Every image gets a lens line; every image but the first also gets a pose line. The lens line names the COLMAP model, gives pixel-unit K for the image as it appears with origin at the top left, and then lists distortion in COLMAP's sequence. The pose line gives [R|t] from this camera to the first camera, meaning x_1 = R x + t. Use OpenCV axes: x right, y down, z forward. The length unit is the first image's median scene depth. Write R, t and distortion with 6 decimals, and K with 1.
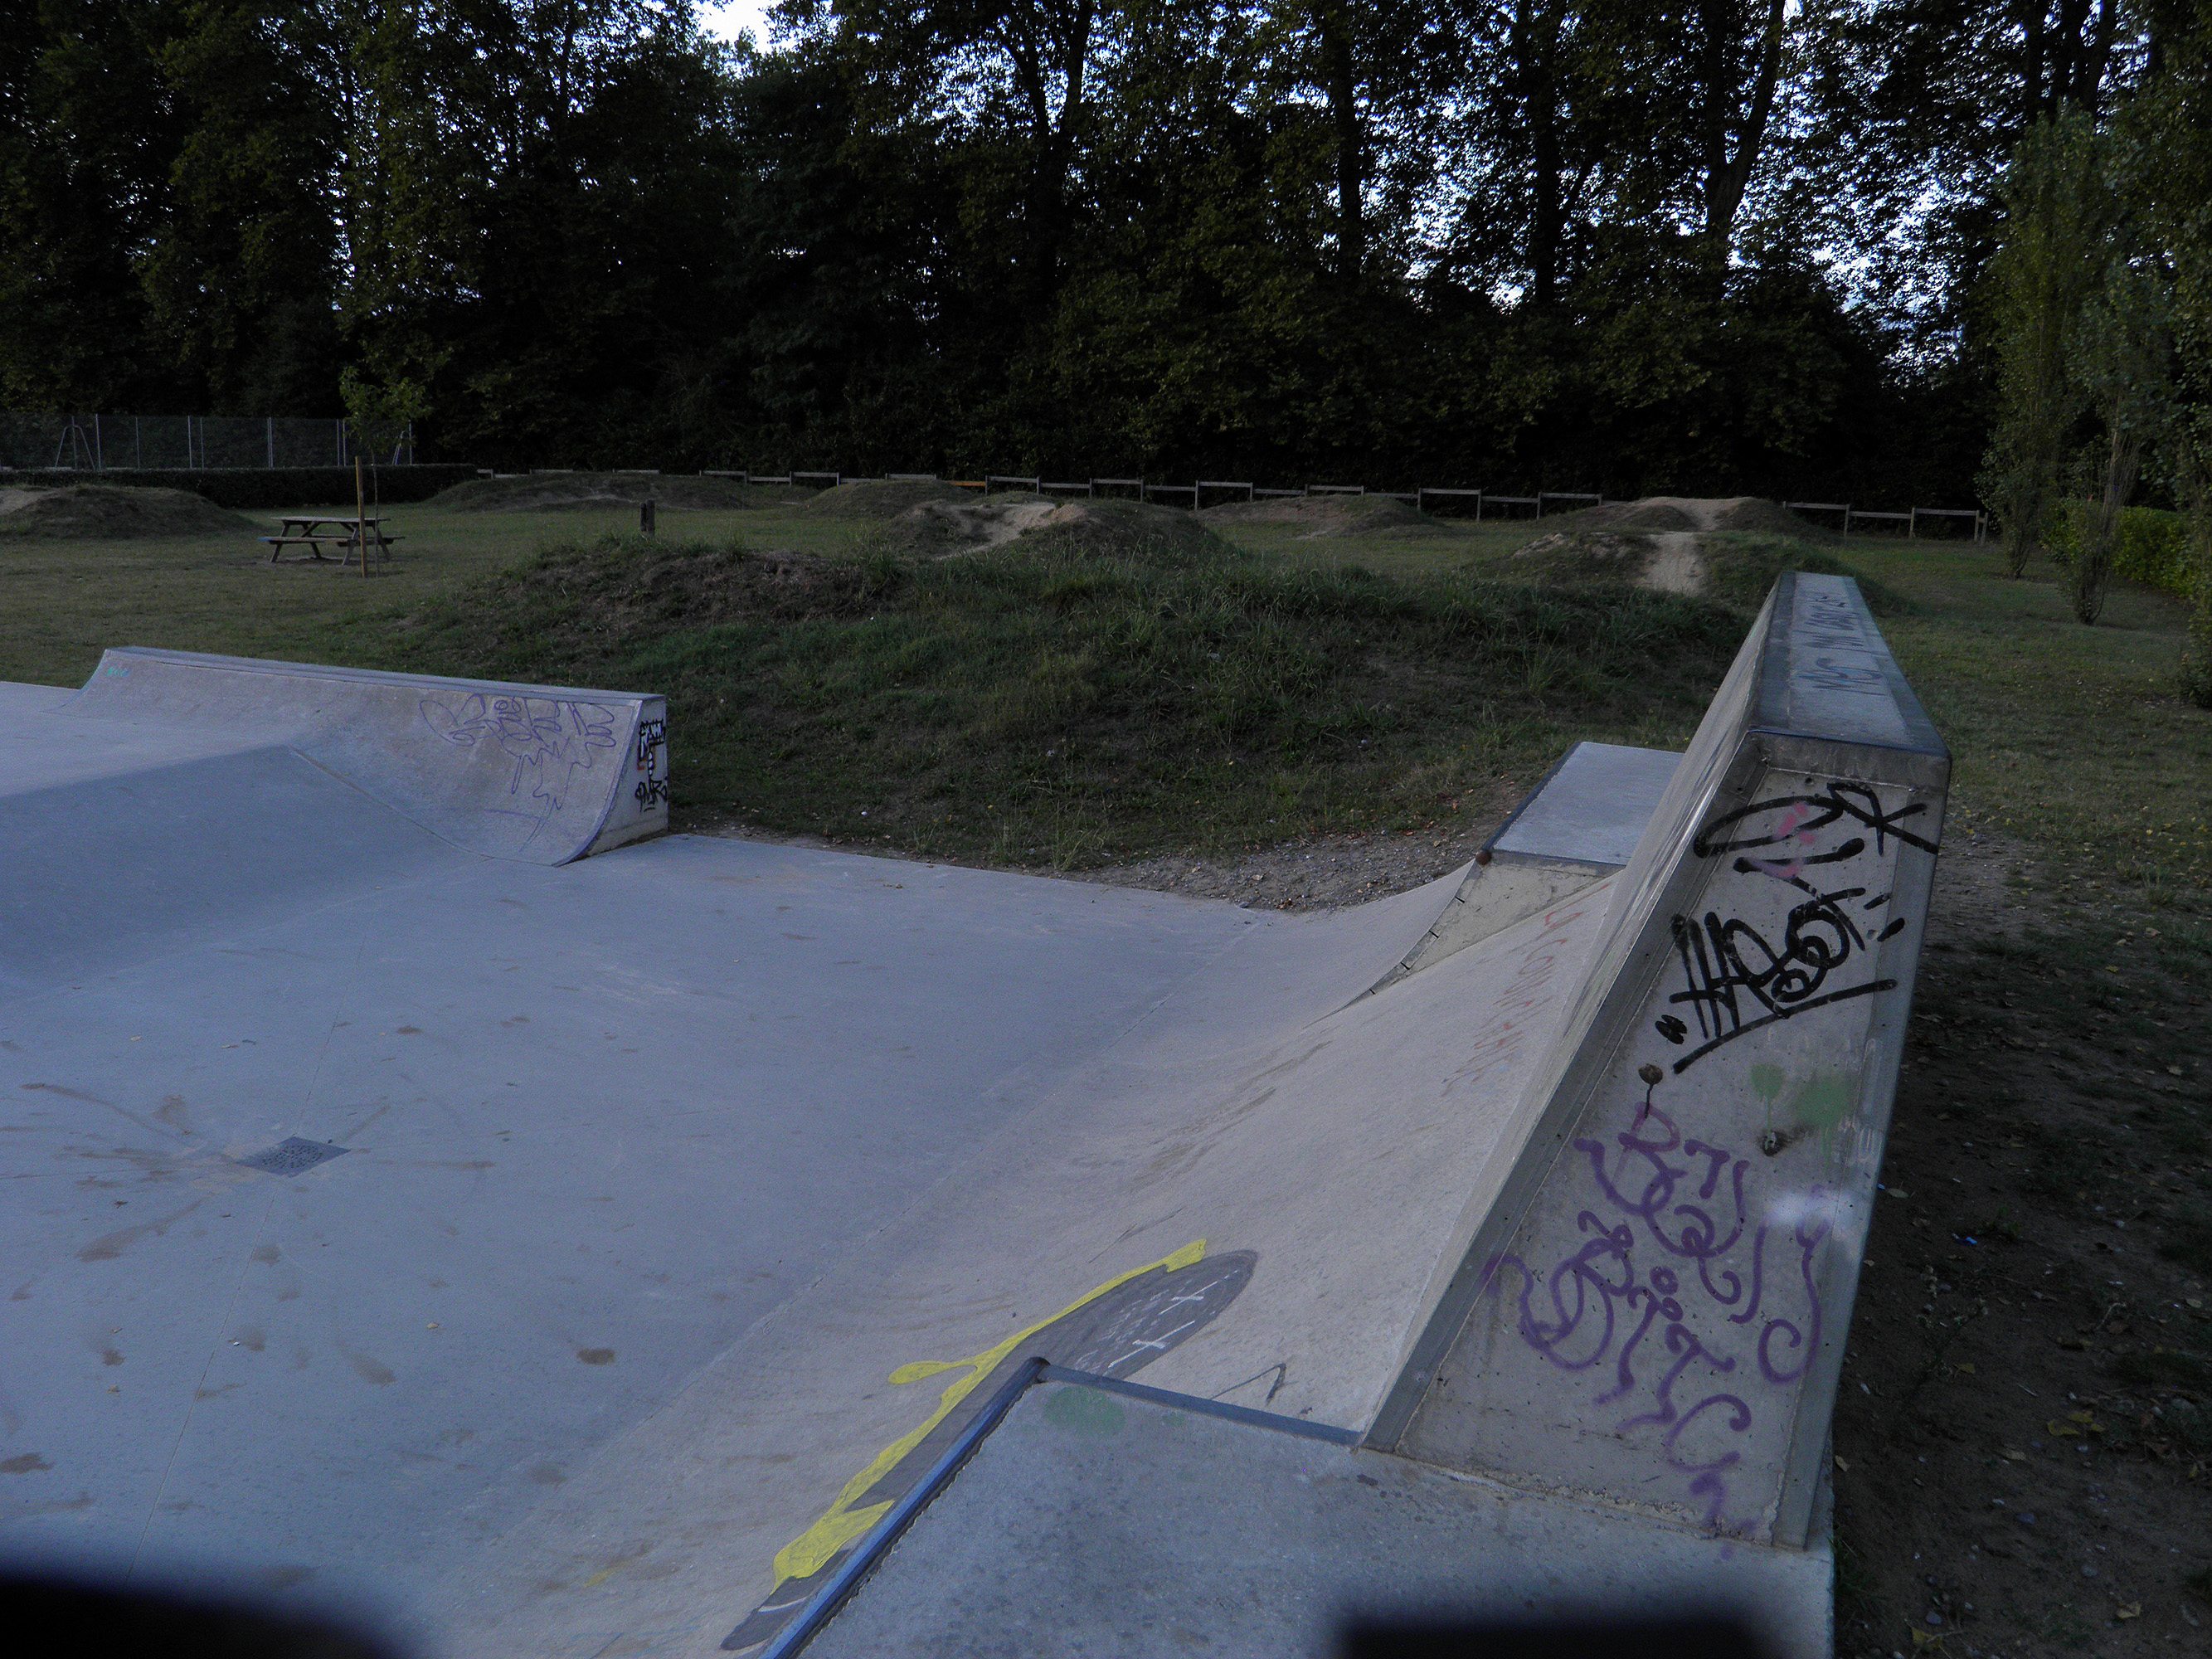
lens RADIAL K [[1833.6, 0, 1109.2], [0, 1833.6, 834.8], [0, 0, 1]] dist [-0.146006, 0.099731]
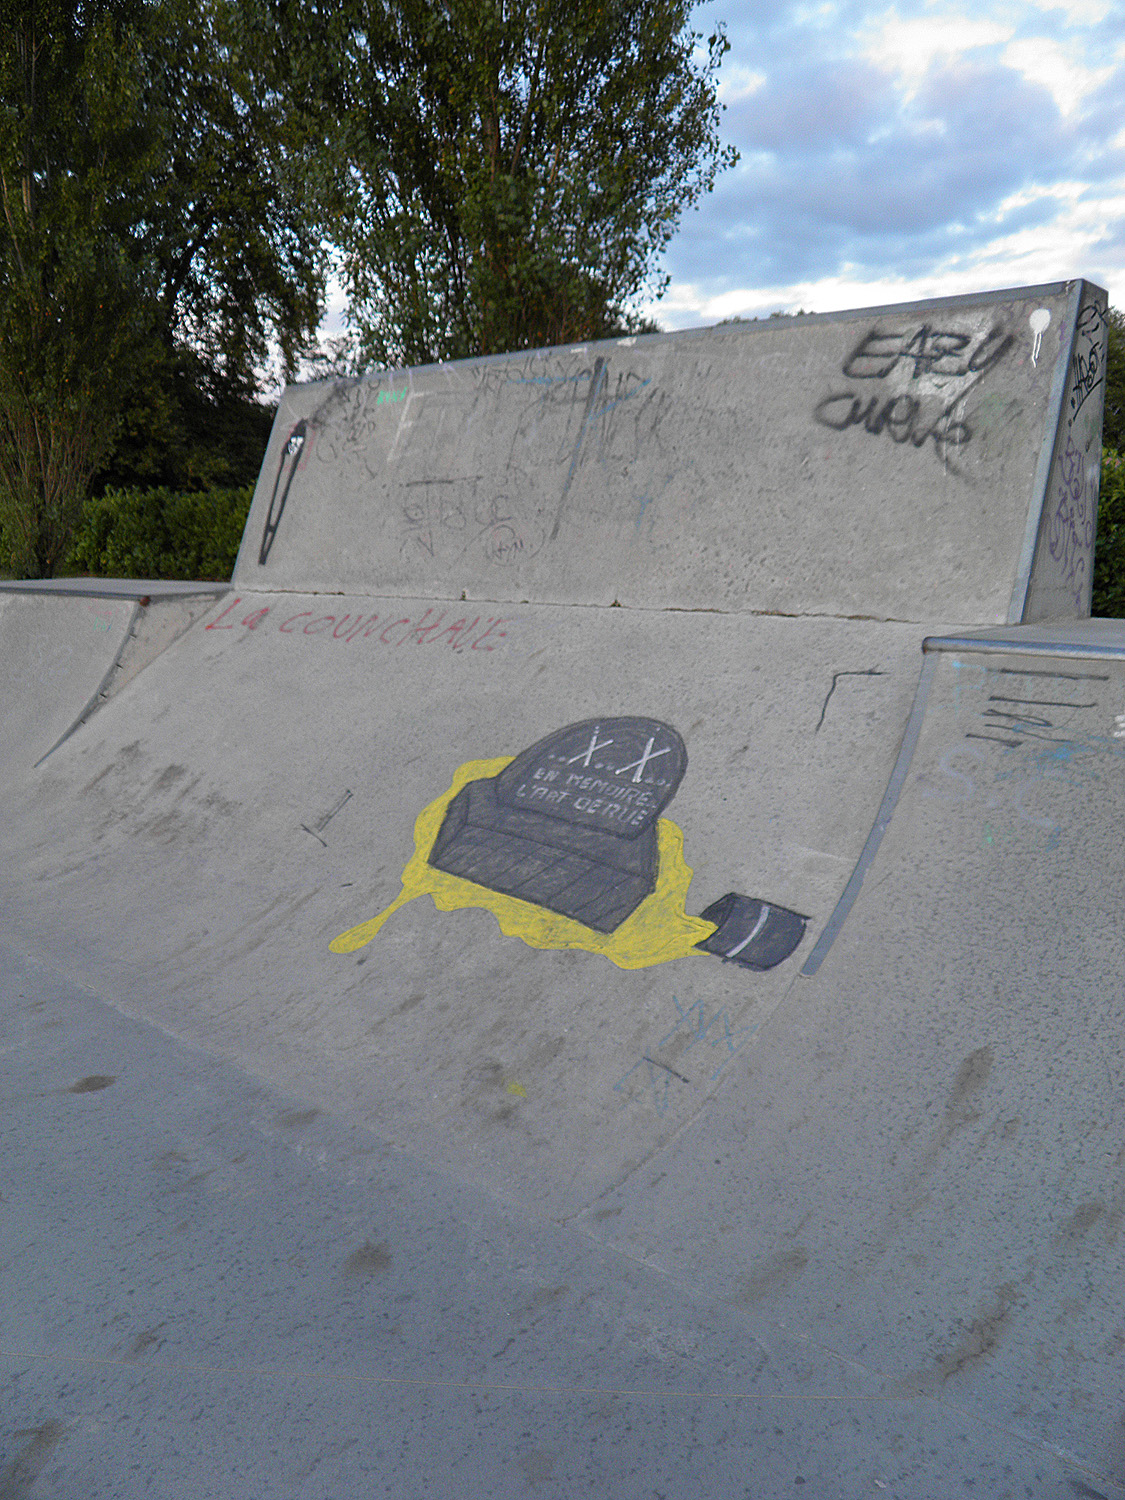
lens RADIAL K [[1243.3, 0, 569.2], [0, 1243.3, 748.8], [0, 0, 1]] dist [-0.146006, 0.099731]
pose [[0.353656, -0.204995, 0.912636, -0.803125], [0.219238, 0.966677, 0.132177, 0.101591], [-0.909320, 0.153340, 0.386814, 0.550677]]
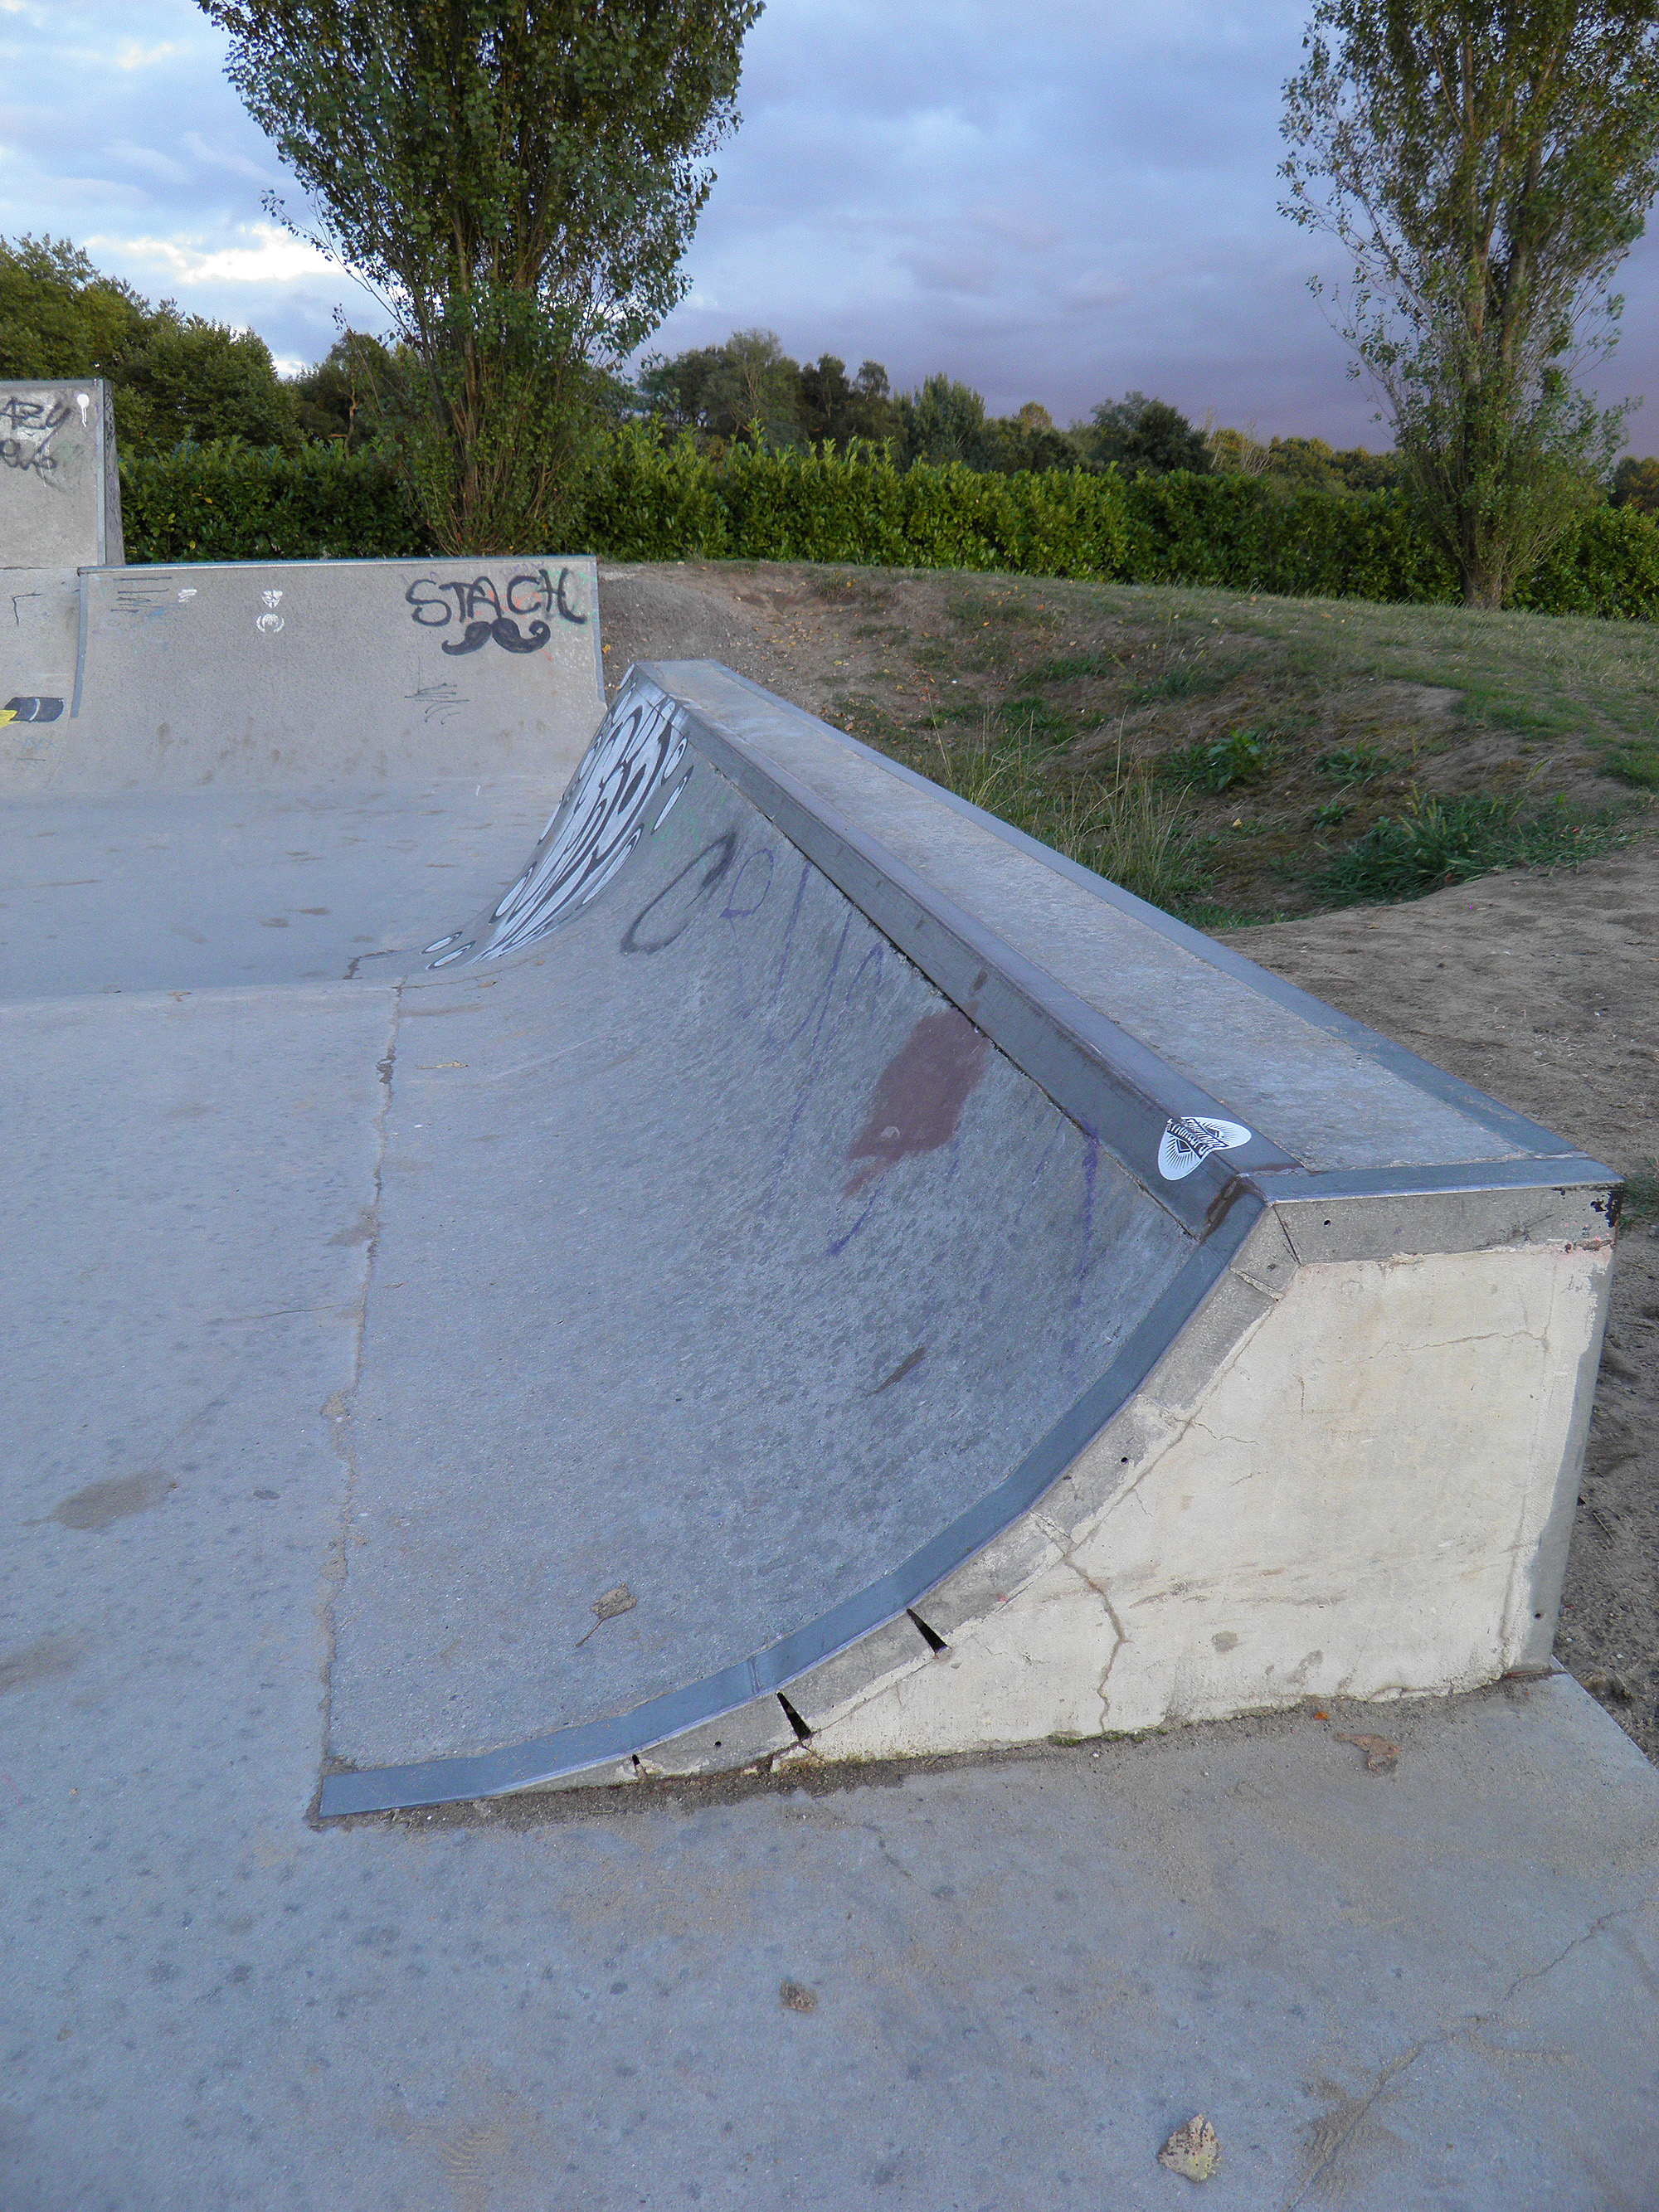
lens RADIAL K [[1833.6, 0, 823.3], [0, 1833.6, 1133.2], [0, 0, 1]] dist [-0.146006, 0.099731]
pose [[-0.525928, -0.302815, 0.794797, -2.518446], [0.157062, 0.883825, 0.440664, -0.024798], [-0.835901, 0.356590, -0.417268, 1.035188]]
